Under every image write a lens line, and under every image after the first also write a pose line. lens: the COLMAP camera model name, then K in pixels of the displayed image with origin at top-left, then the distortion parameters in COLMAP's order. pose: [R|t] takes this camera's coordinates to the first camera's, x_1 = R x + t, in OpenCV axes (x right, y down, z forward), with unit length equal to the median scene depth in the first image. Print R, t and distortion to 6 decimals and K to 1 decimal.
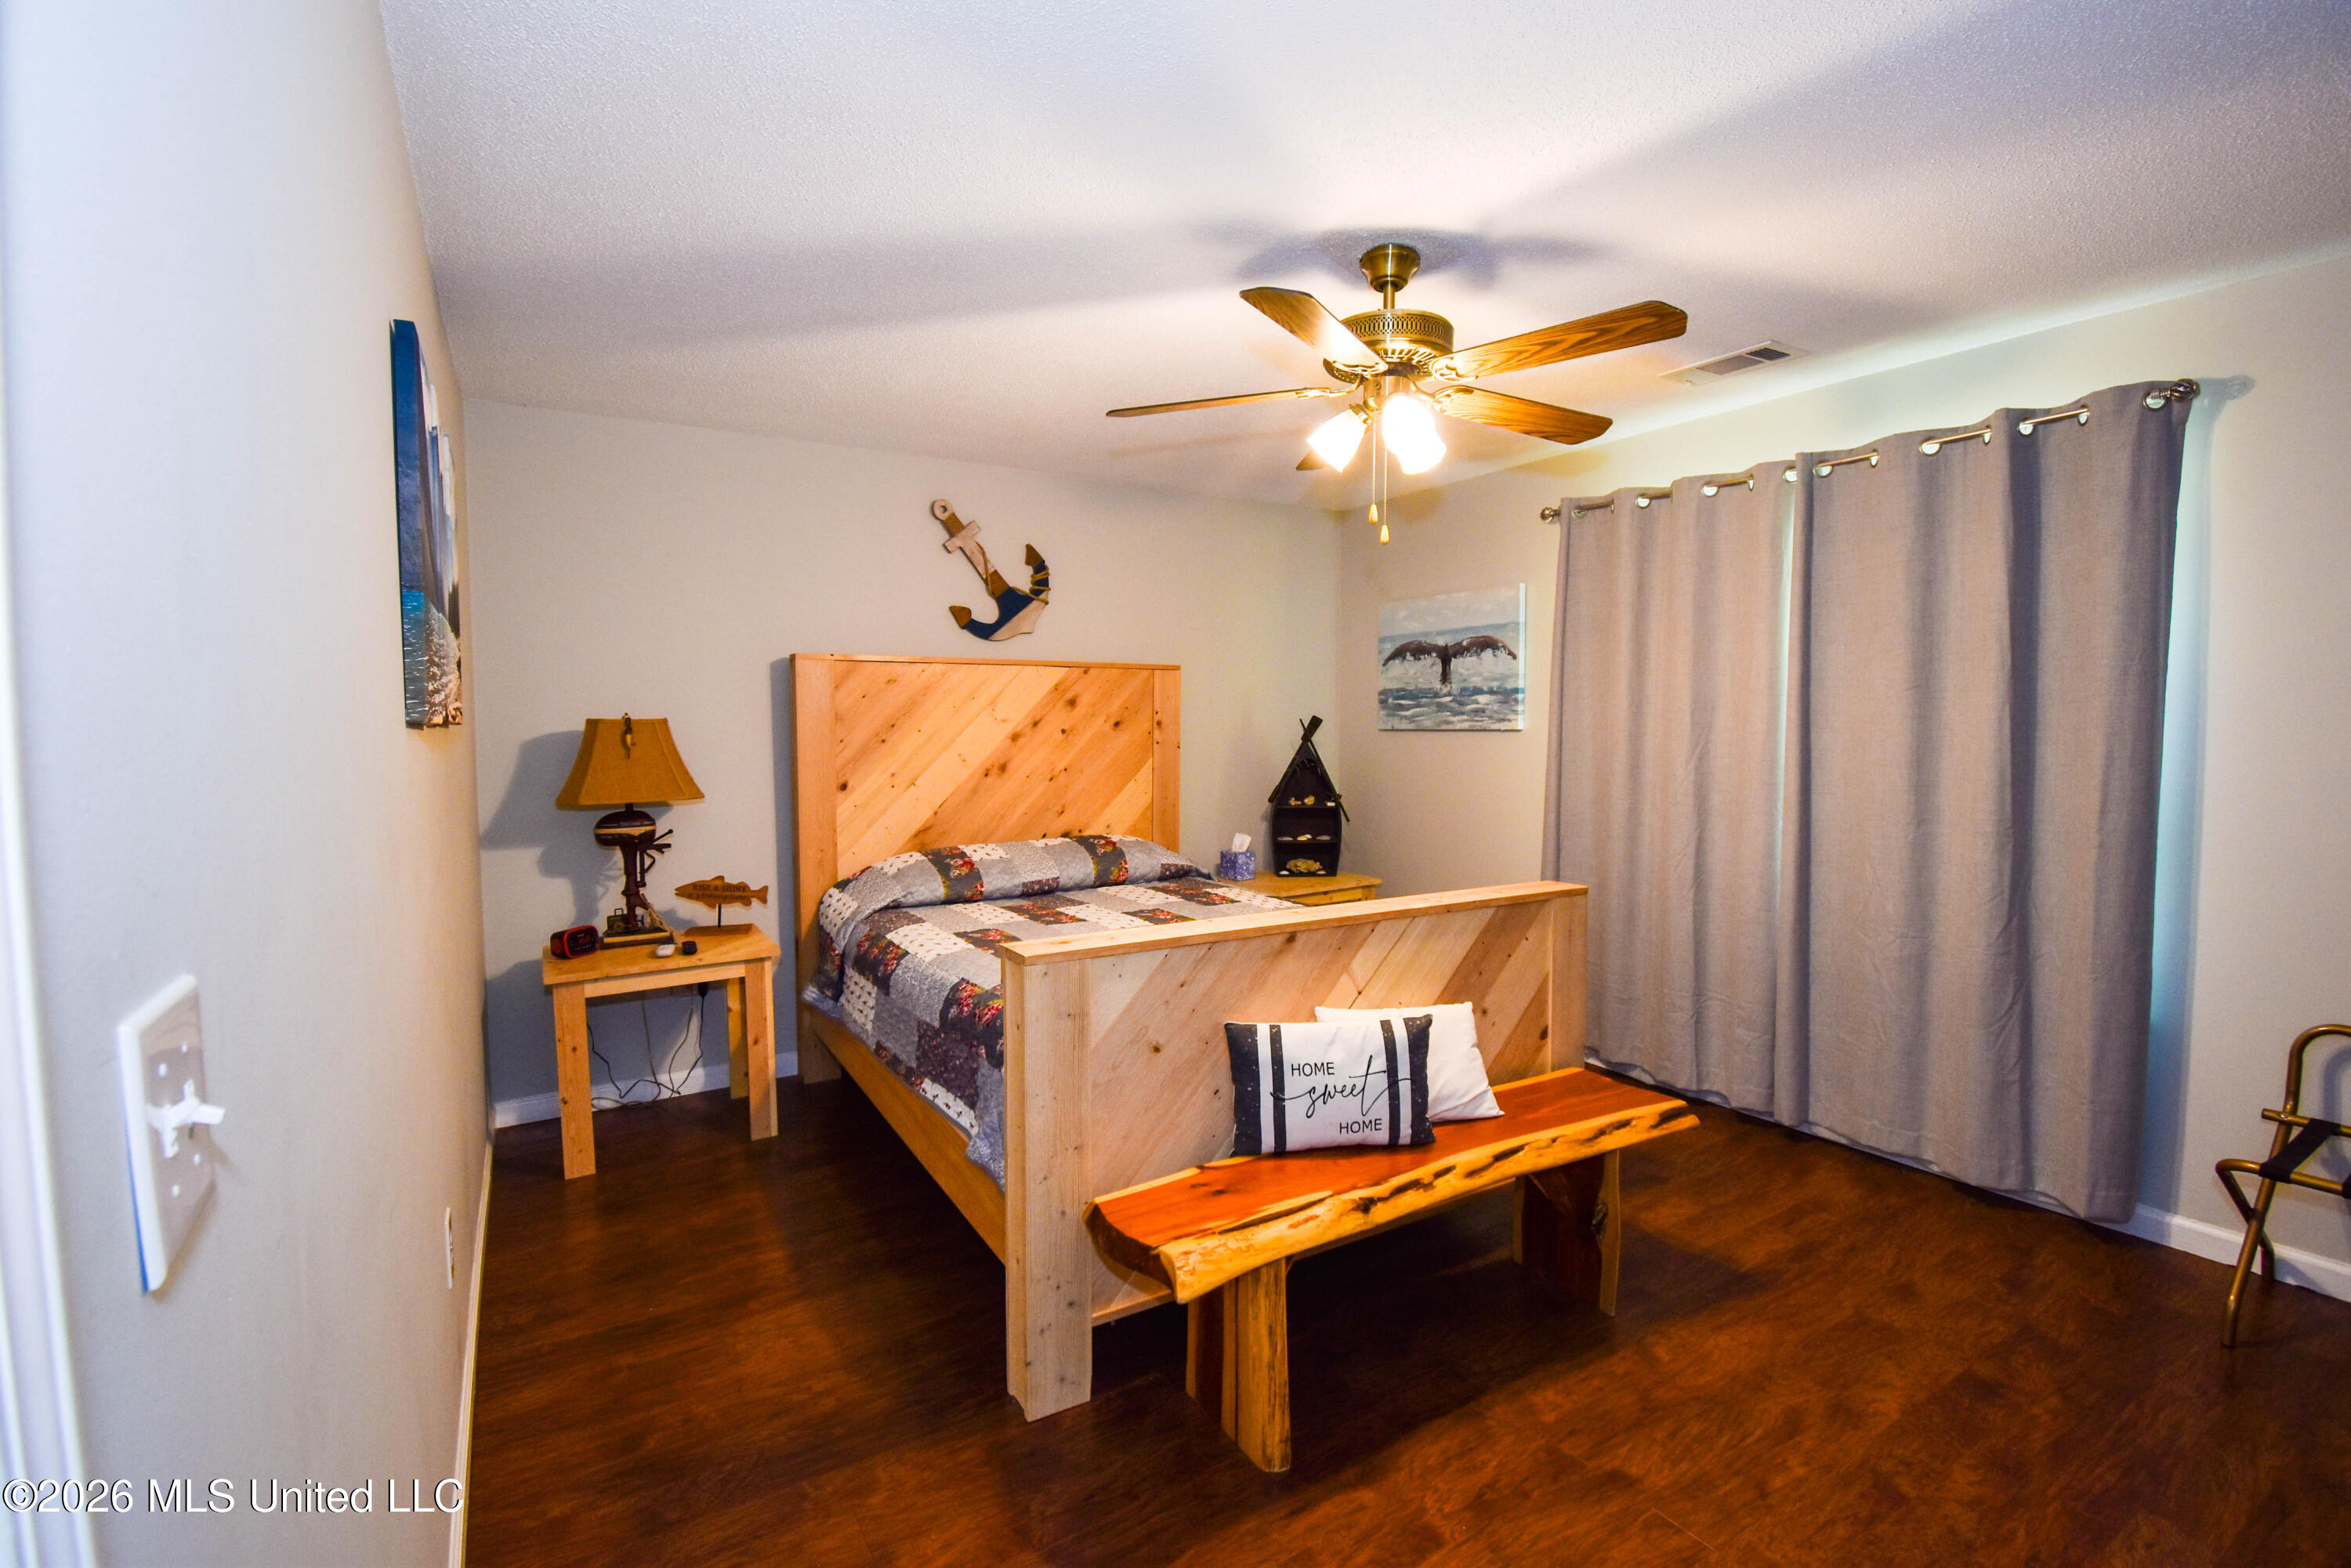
lens RADIAL K [[1040.7, 0, 1178.3], [0, 1040.7, 784.4], [0, 0, 1]] dist [0.020619, -0.027675]
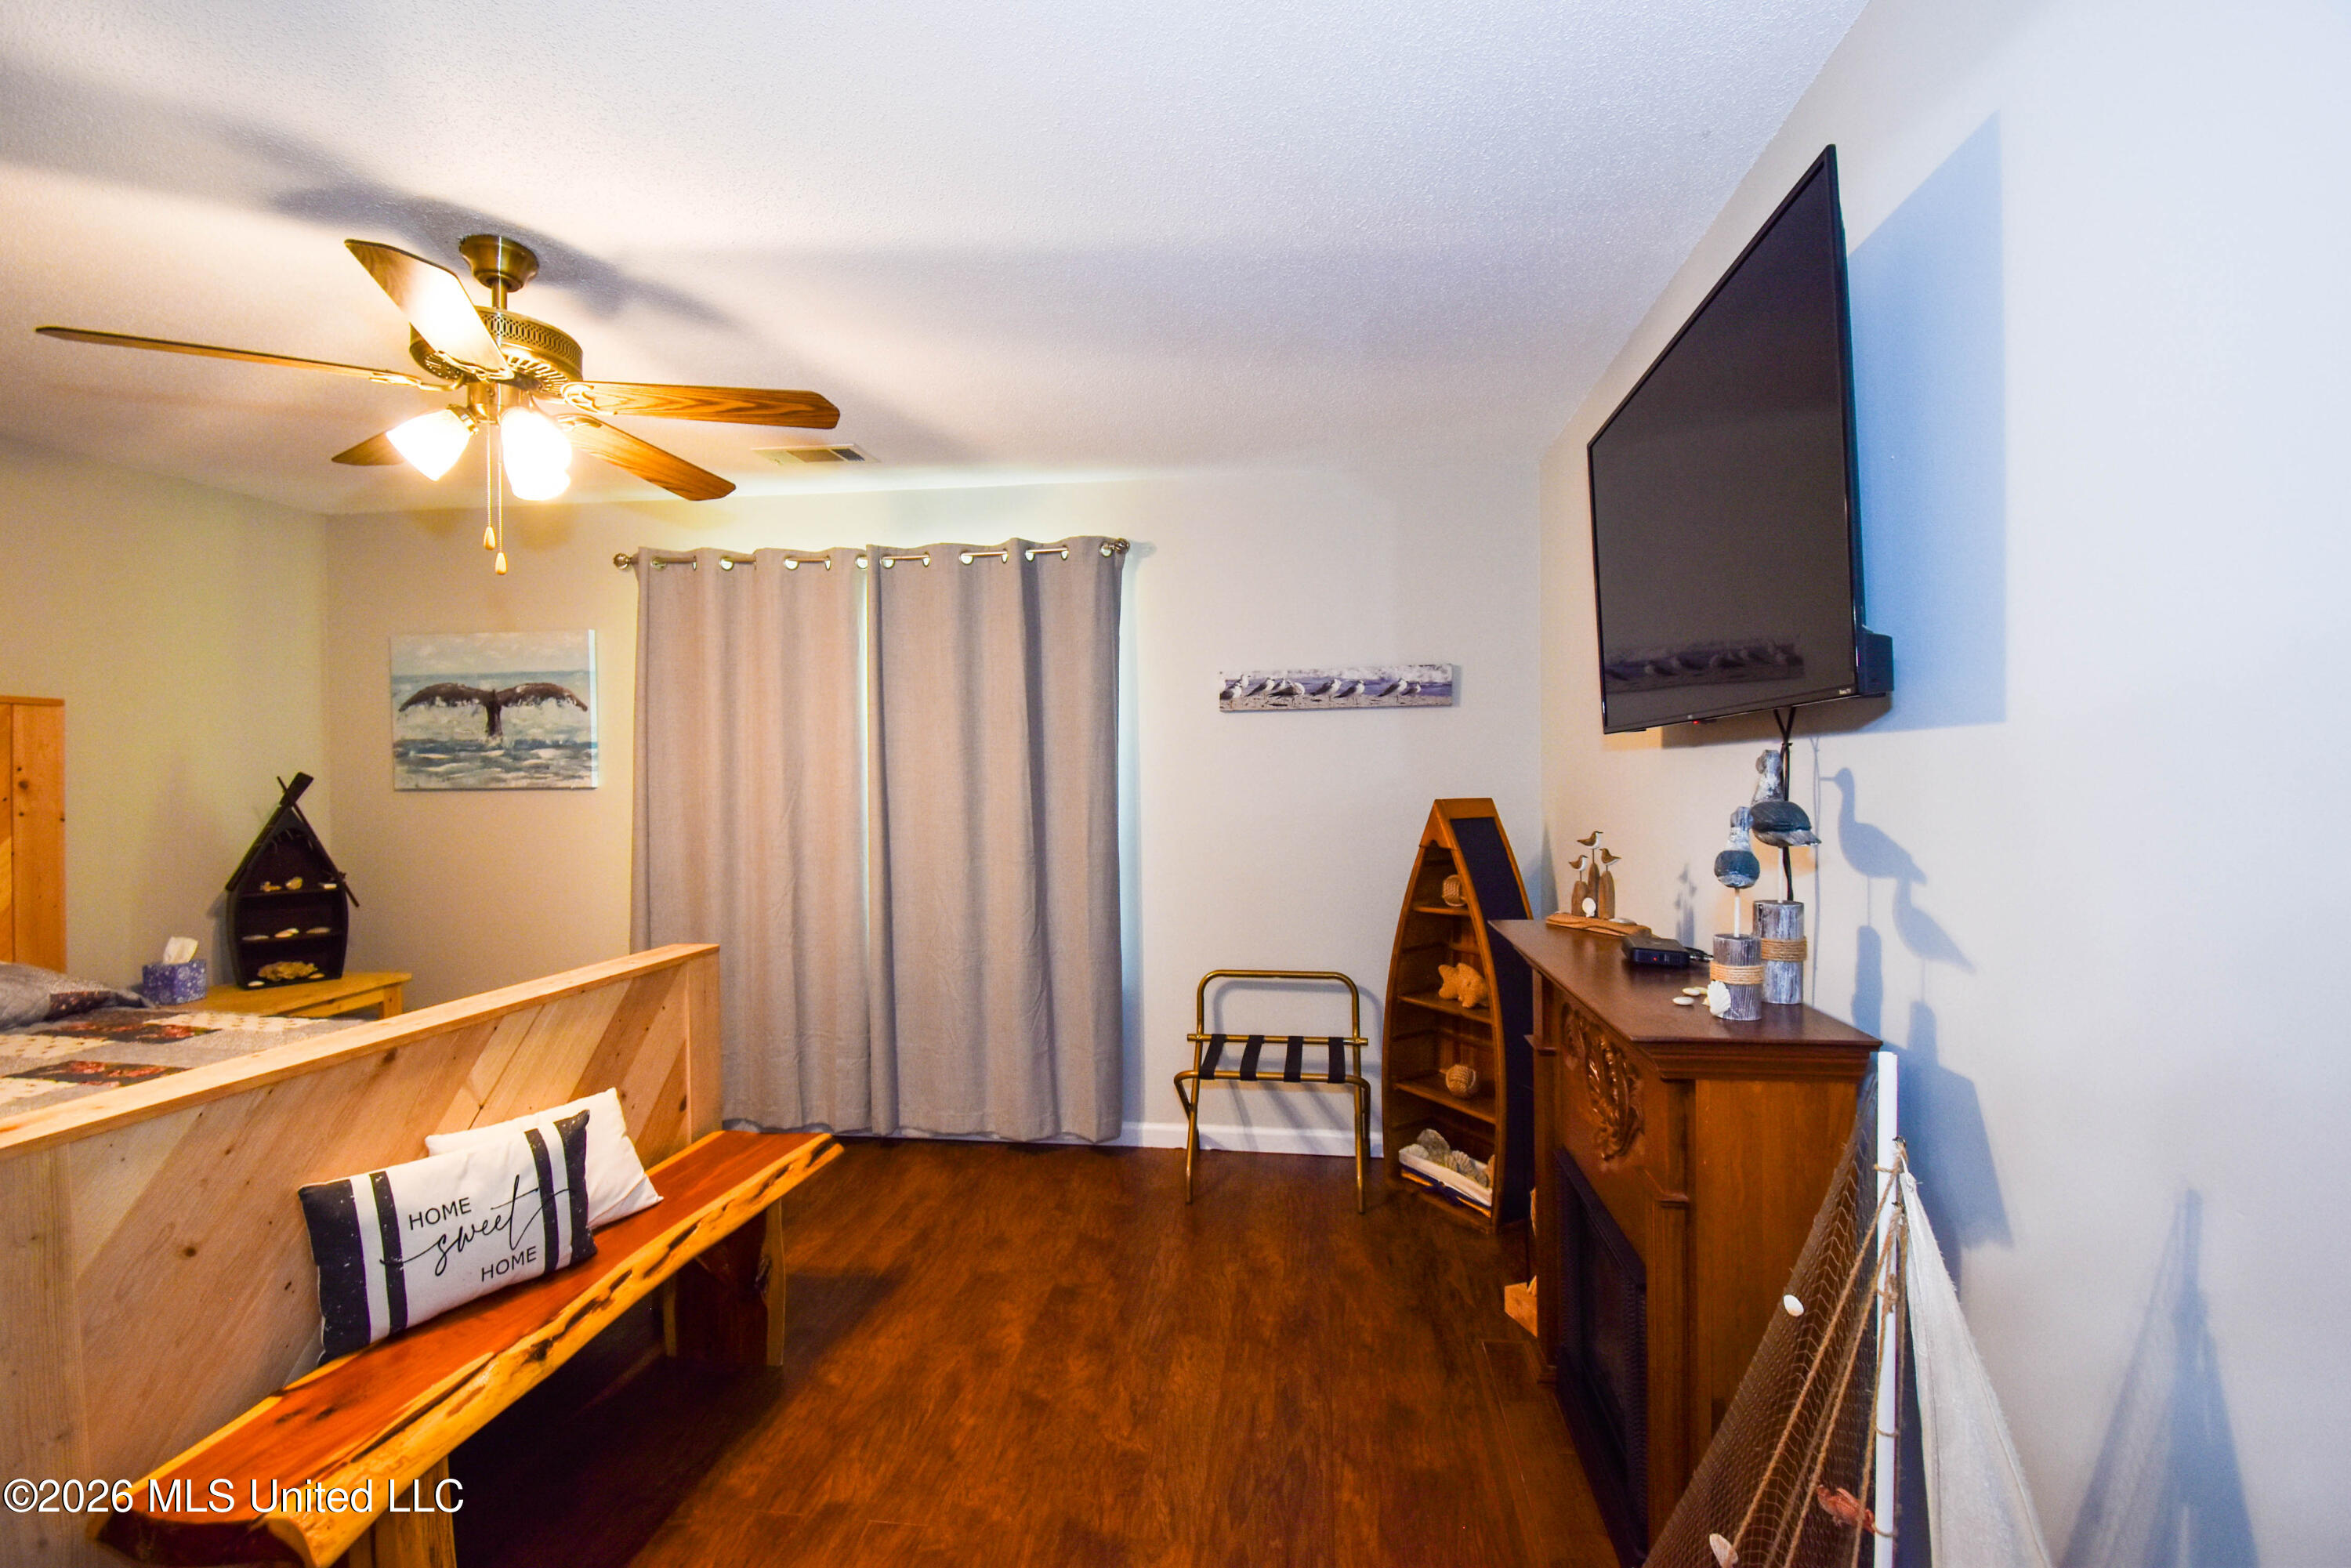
lens RADIAL K [[1040.7, 0, 1178.3], [0, 1040.7, 784.4], [0, 0, 1]] dist [0.020619, -0.027675]
pose [[0.633496, -0.011615, 0.773658, -0.105315], [0.052615, 0.998220, -0.028096, -0.003217], [-0.771955, 0.058505, 0.632980, 0.029226]]
